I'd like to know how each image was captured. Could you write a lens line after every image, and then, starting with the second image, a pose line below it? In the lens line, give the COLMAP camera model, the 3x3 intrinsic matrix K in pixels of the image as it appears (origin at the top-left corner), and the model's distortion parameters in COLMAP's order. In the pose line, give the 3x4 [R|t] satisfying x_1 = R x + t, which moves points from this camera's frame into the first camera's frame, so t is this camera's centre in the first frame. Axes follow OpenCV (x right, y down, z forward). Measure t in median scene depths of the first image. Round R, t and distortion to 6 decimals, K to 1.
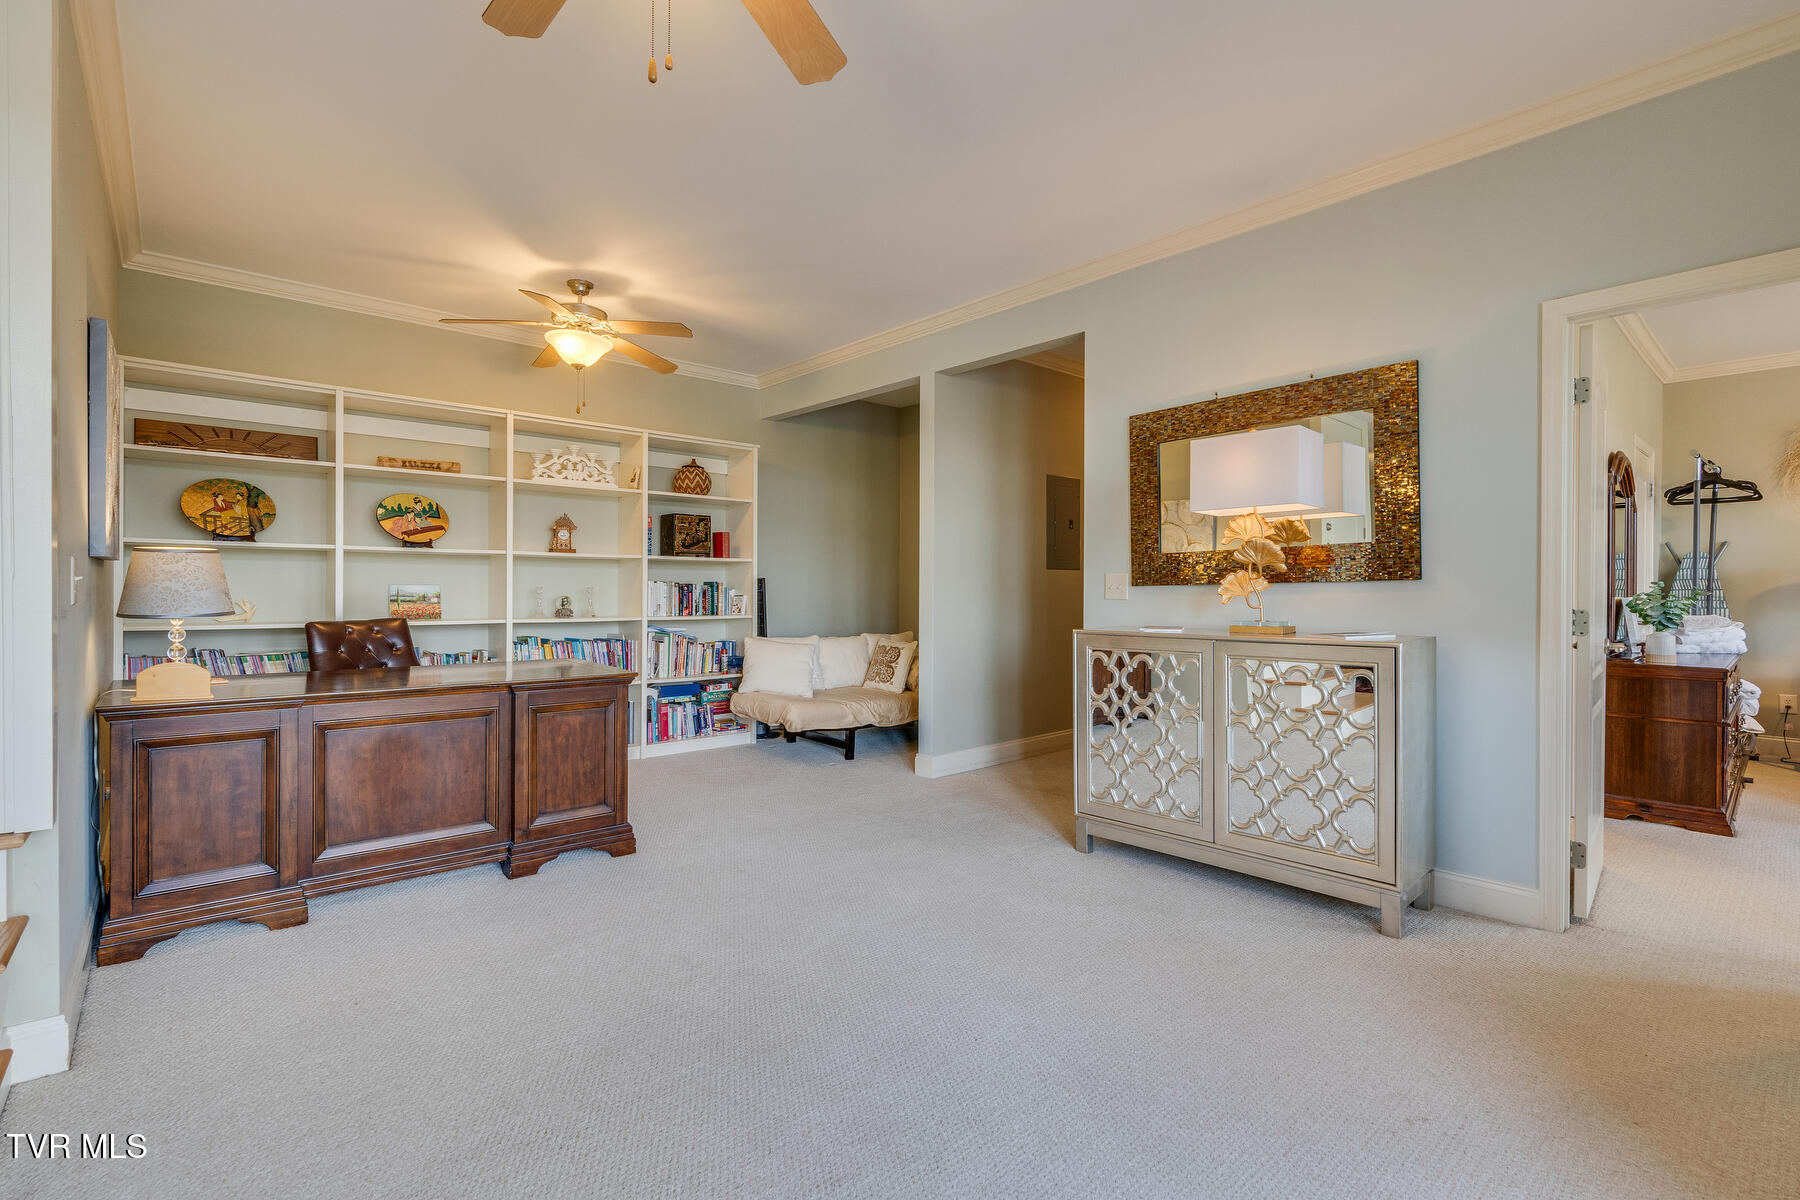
lens RADIAL K [[820.1, 0, 903.4], [0, 820.1, 590.7], [0, 0, 1]] dist [-0.002300, 0.000917]
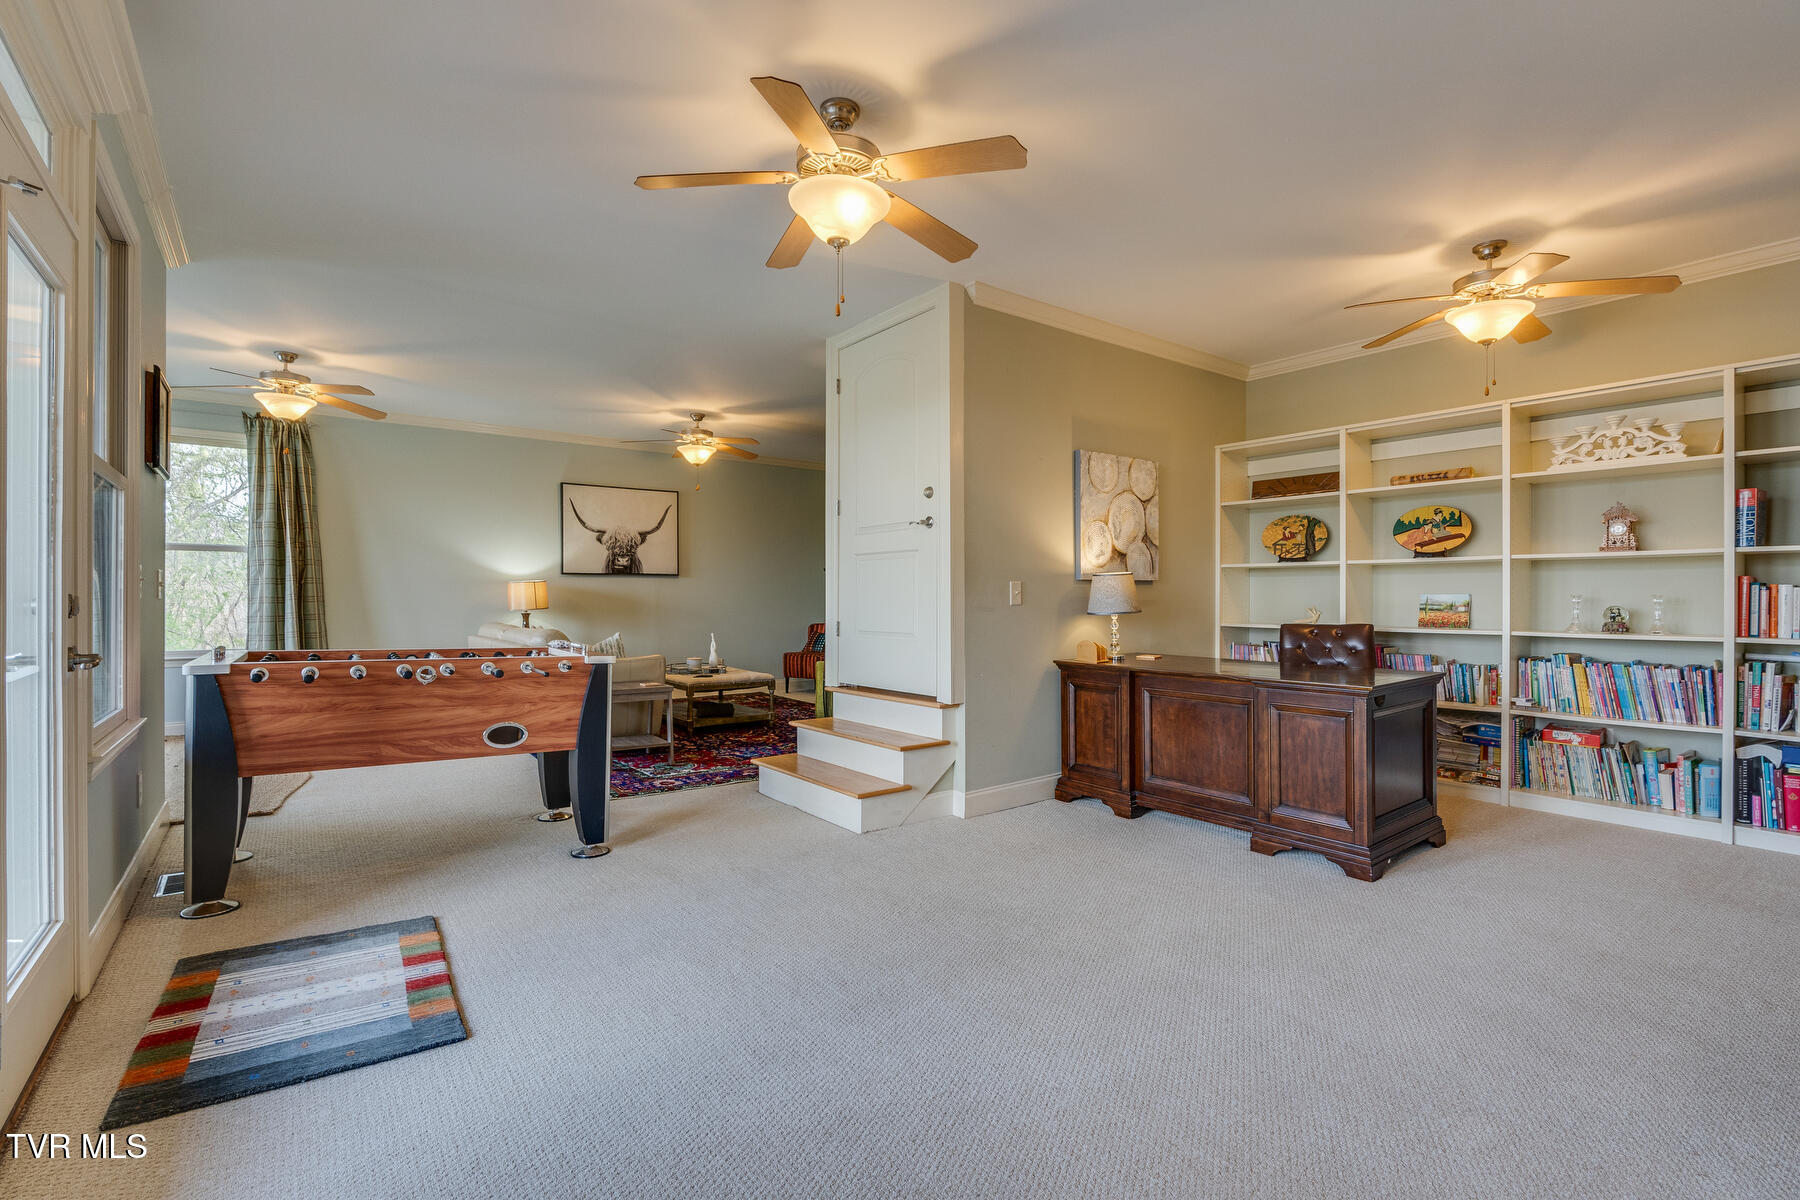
lens RADIAL K [[820.1, 0, 904.7], [0, 820.1, 598.6], [0, 0, 1]] dist [-0.002300, 0.000917]
pose [[-0.069484, -0.003088, -0.997578, 0.481838], [-0.001860, 0.999994, -0.002966, 0.003309], [0.997581, 0.001650, -0.069489, 0.412428]]
